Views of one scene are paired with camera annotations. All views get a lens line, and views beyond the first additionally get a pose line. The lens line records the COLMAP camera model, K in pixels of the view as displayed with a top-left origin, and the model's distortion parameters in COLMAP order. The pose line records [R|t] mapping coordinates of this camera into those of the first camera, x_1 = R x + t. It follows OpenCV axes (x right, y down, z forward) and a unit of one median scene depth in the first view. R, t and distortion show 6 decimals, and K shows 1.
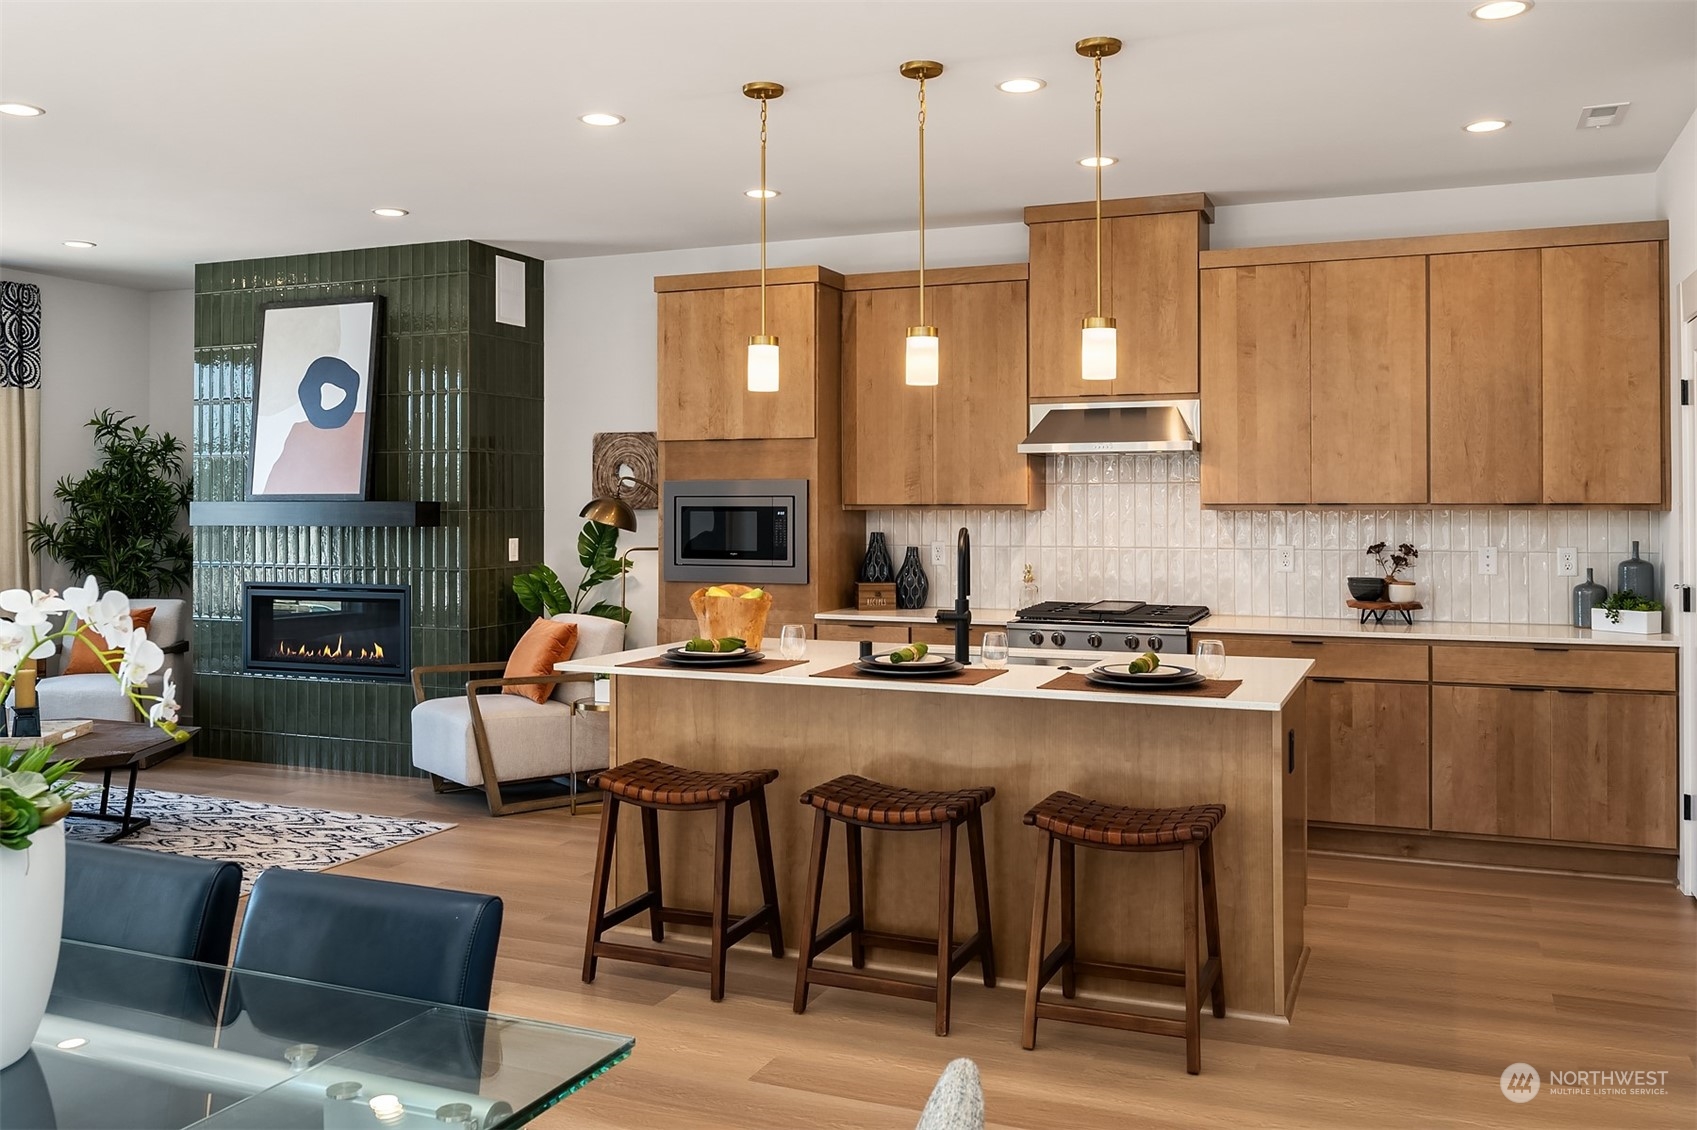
lens RADIAL K [[1403.9, 0, 831.2], [0, 1403.9, 503.6], [0, 0, 1]] dist [-0.006494, -0.017044]
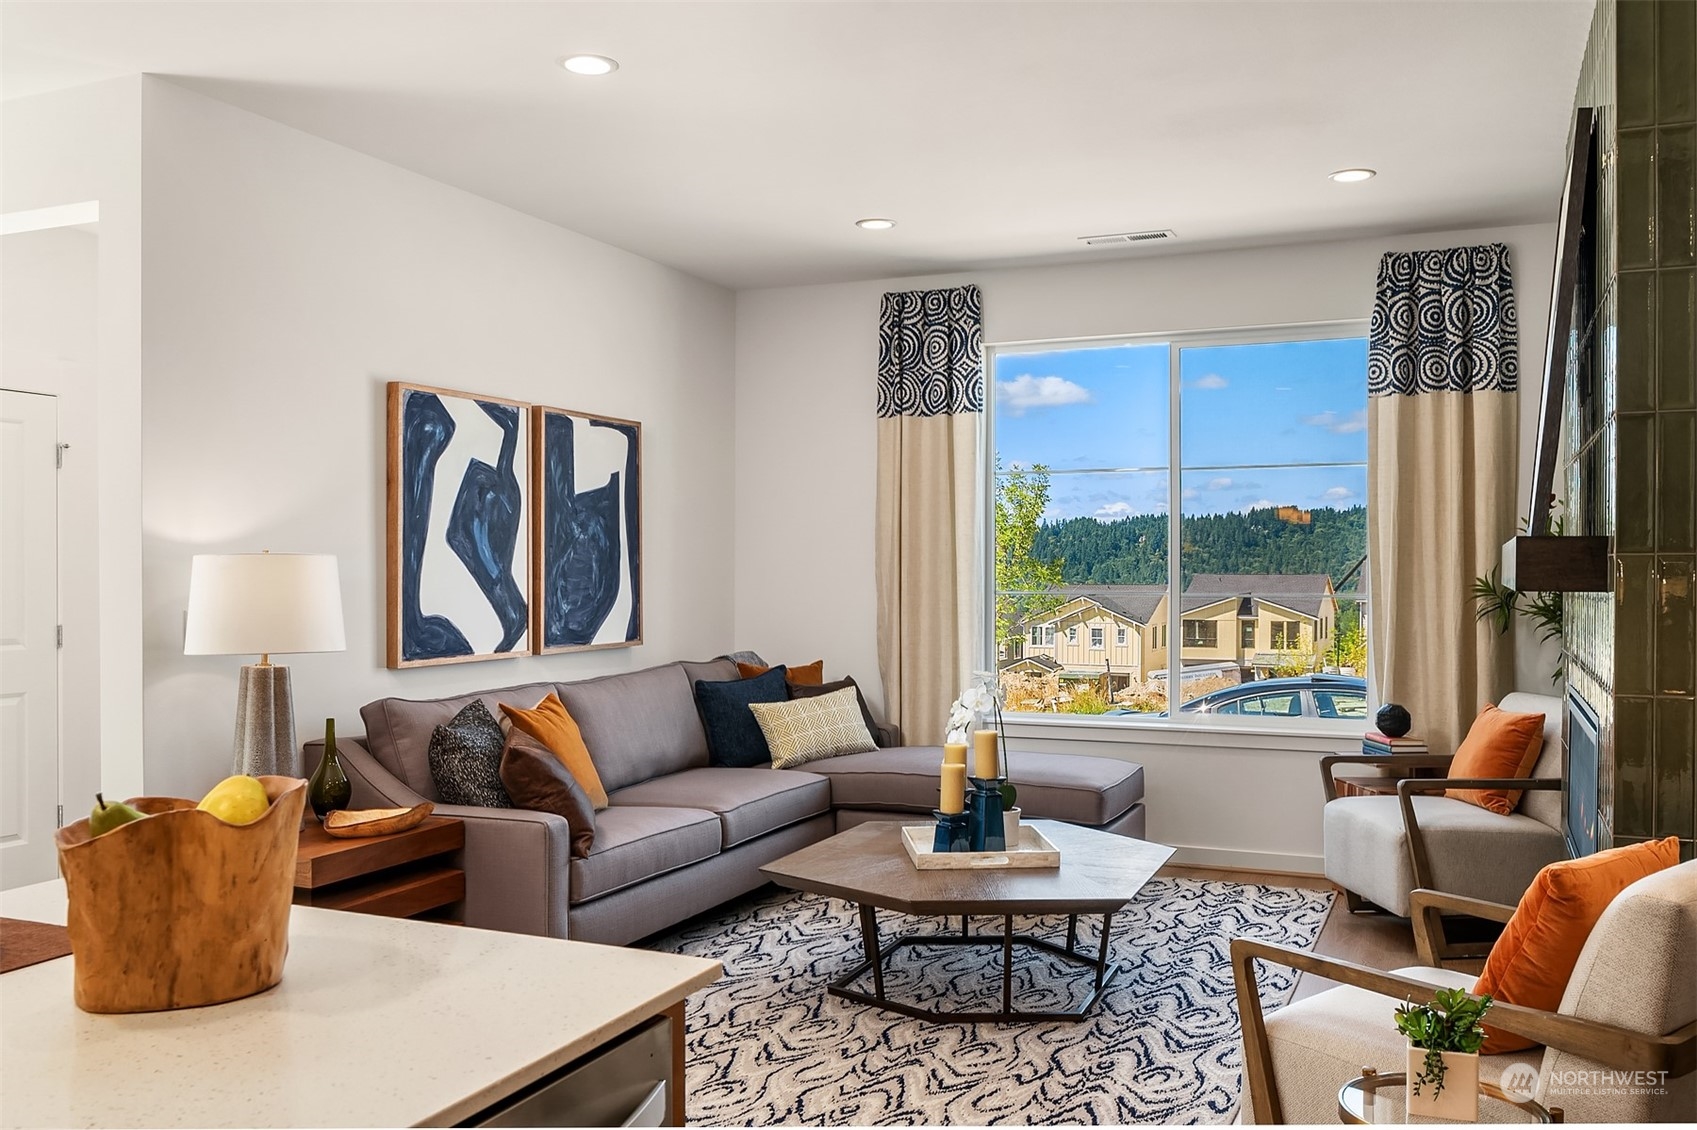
lens RADIAL K [[1403.9, 0, 843.7], [0, 1403.9, 579.5], [0, 0, 1]] dist [-0.006494, -0.017044]
pose [[0.000970, 0.009416, -0.999955, 0.168572], [0.002000, 0.999954, 0.009418, 0.008307], [0.999998, -0.002009, 0.000951, 0.794524]]
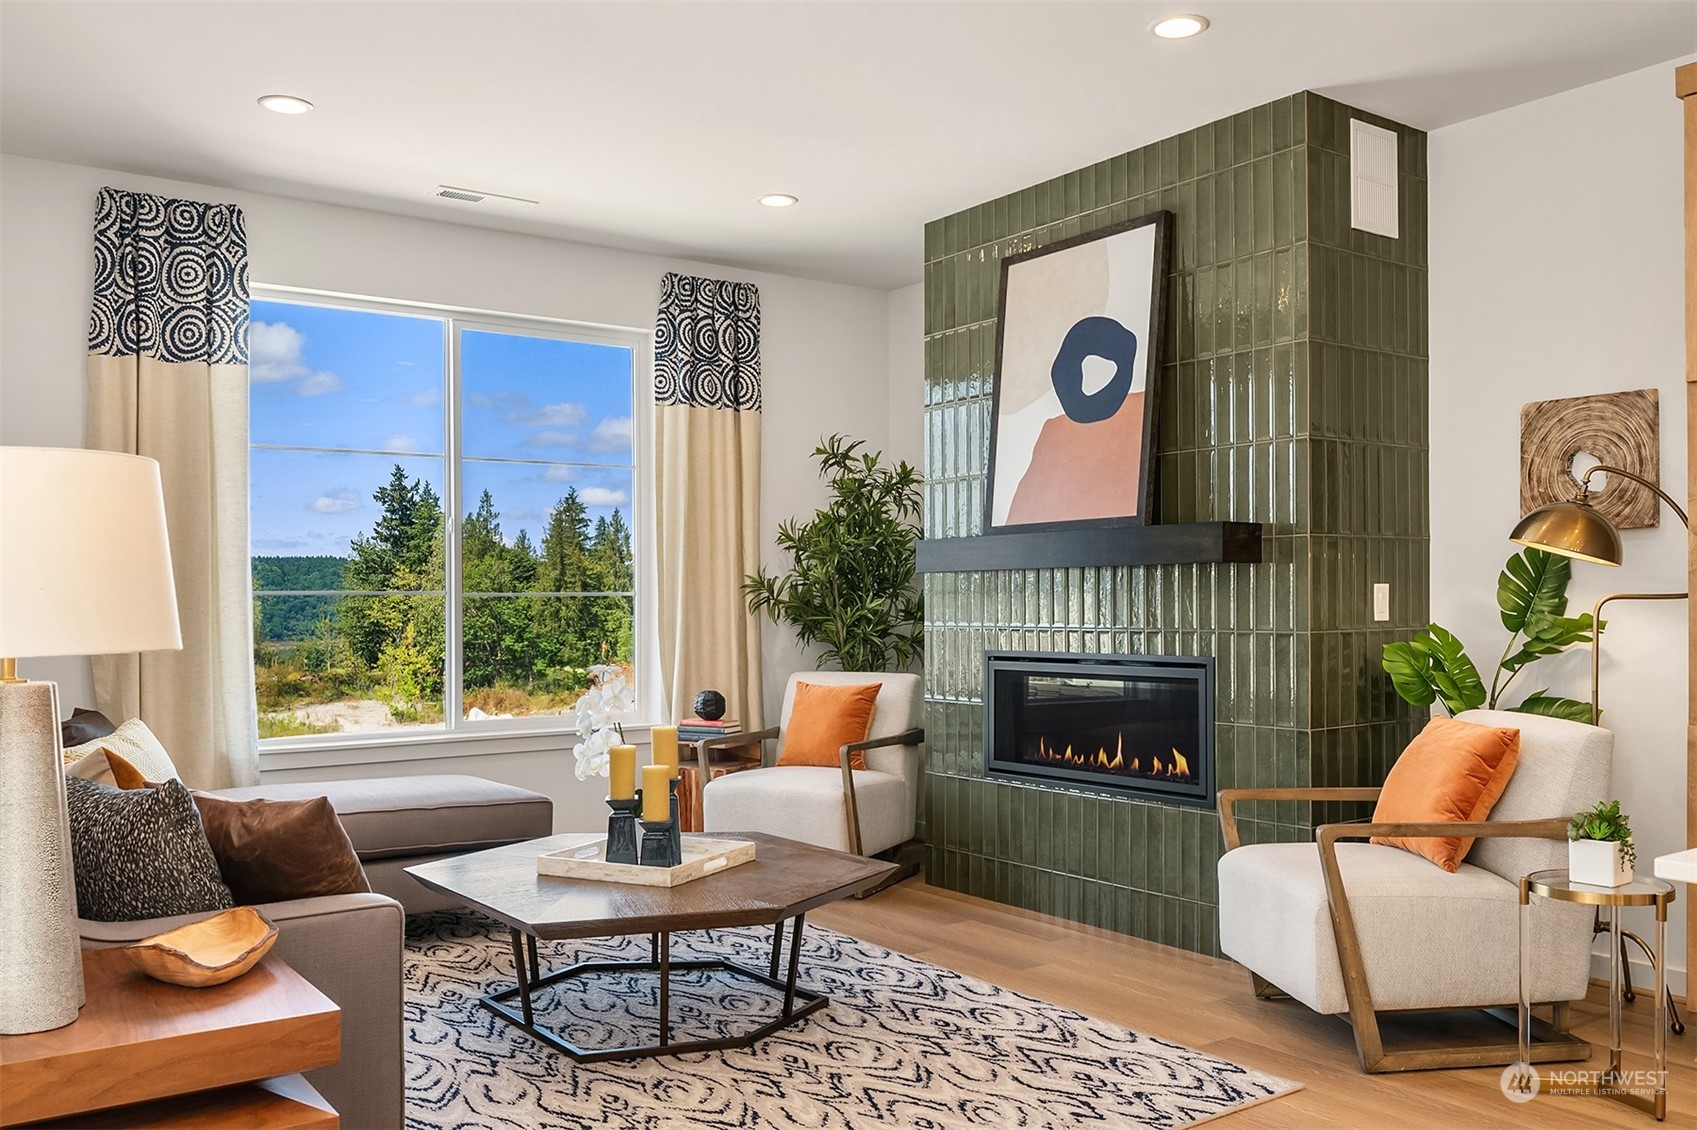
lens RADIAL K [[1403.9, 0, 859.3], [0, 1403.9, 604.9], [0, 0, 1]] dist [-0.006494, -0.017044]
pose [[0.860800, -0.002873, -0.508936, -0.121069], [0.005591, 0.999977, 0.003812, 0.032987], [0.508913, -0.006127, 0.860796, 0.390811]]
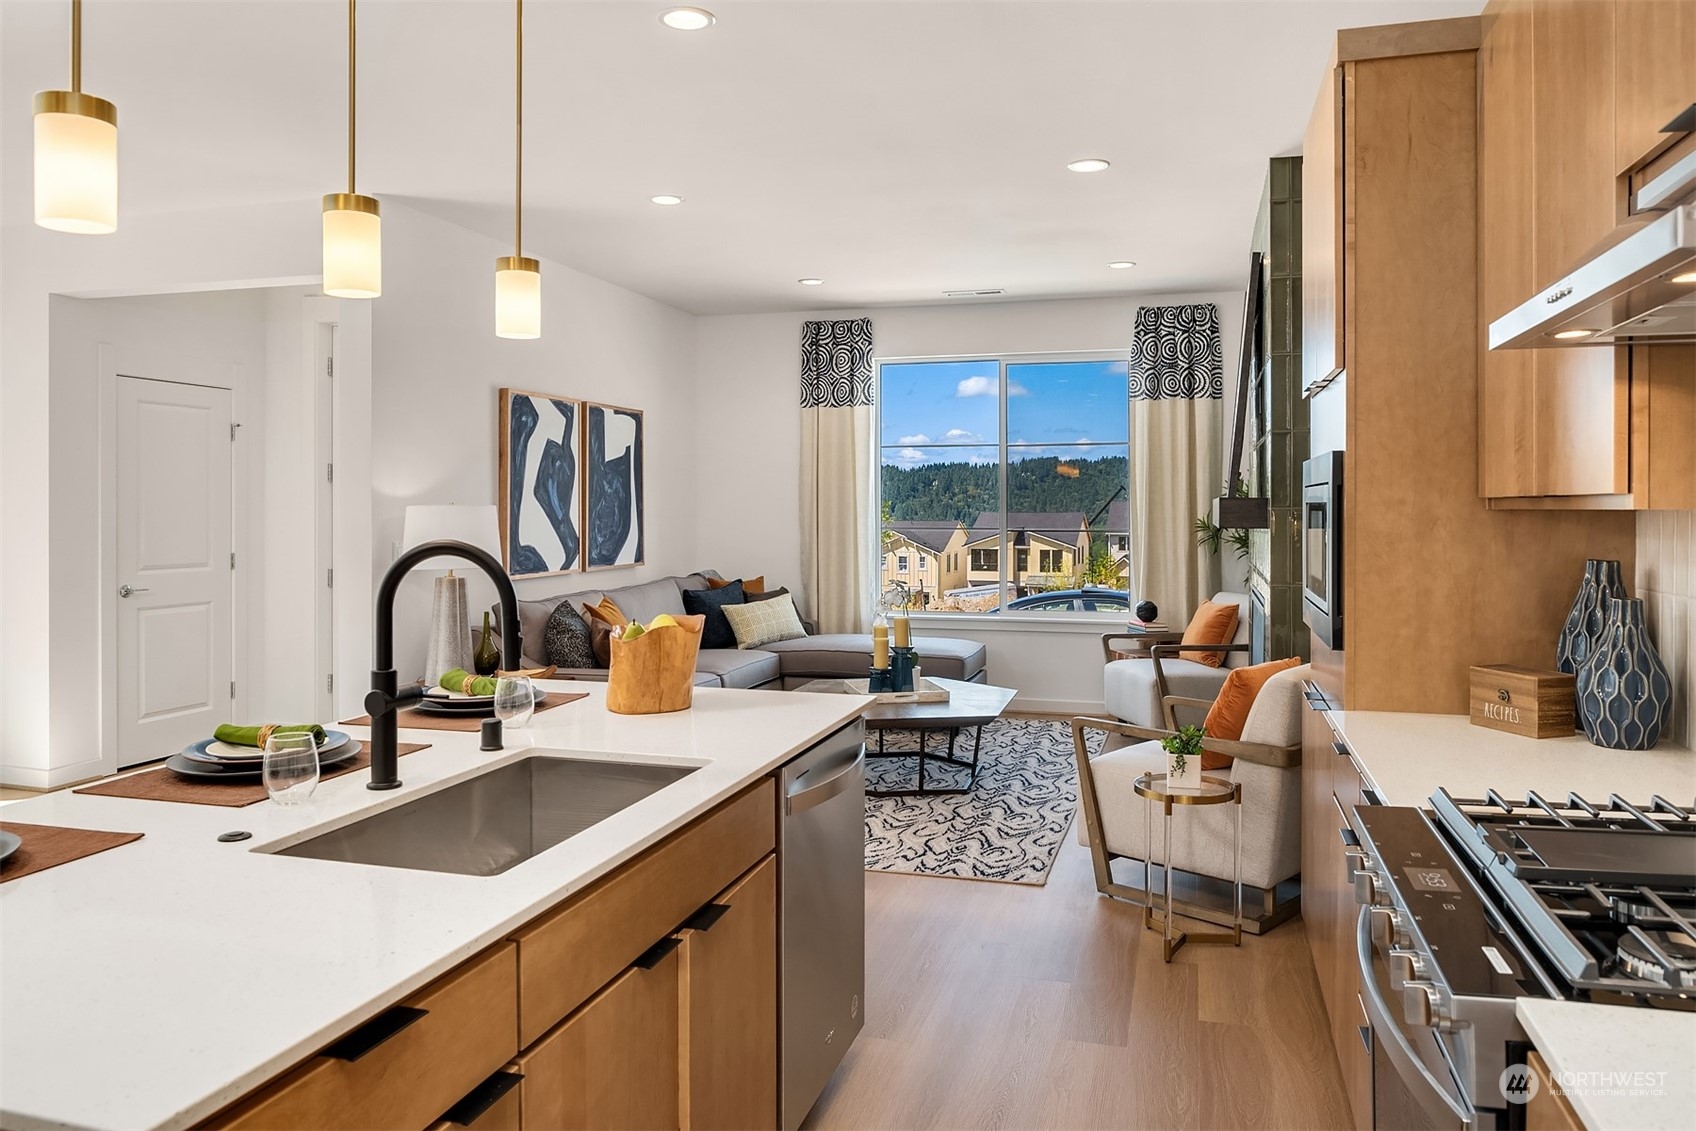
lens RADIAL K [[1171.9, 0, 834.9], [0, 1171.9, 494.6], [0, 0, 1]] dist [-0.011061, -0.000220]
pose [[0.124592, -0.008991, -0.992167, 0.367639], [0.000997, 0.999960, -0.008936, 0.002813], [0.992208, 0.000124, 0.124596, 0.704038]]
